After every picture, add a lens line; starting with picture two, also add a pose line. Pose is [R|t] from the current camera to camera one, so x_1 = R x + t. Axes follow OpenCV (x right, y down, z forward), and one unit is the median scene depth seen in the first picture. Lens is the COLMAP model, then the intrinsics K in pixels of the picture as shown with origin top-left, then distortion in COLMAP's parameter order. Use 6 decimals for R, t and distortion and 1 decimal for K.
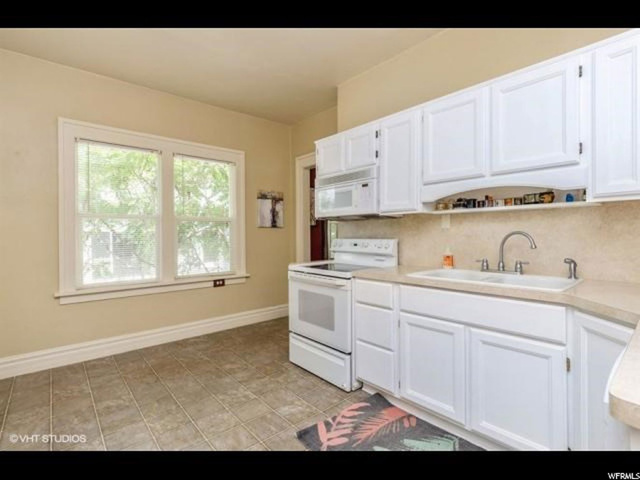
lens RADIAL K [[301.2, 0, 320.6], [0, 301.2, 236.1], [0, 0, 1]] dist [0.009896, -0.004130]
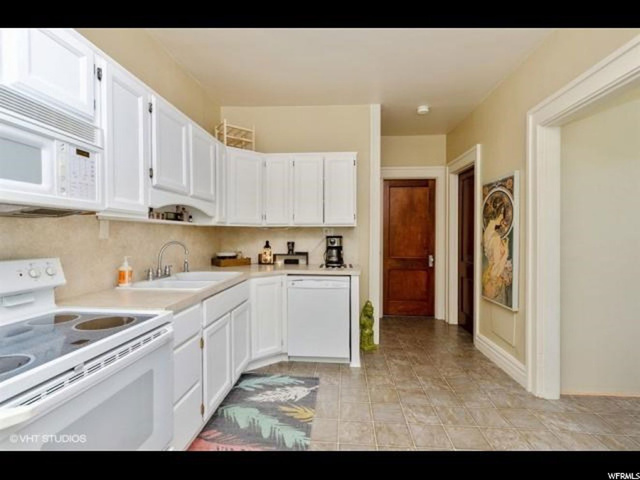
lens RADIAL K [[301.2, 0, 319.4], [0, 301.2, 237.5], [0, 0, 1]] dist [0.009896, -0.004130]
pose [[-0.689659, 0.007368, 0.724097, -0.559930], [0.014829, 0.999882, 0.003950, -0.022879], [-0.723983, 0.013462, -0.689687, 1.184940]]
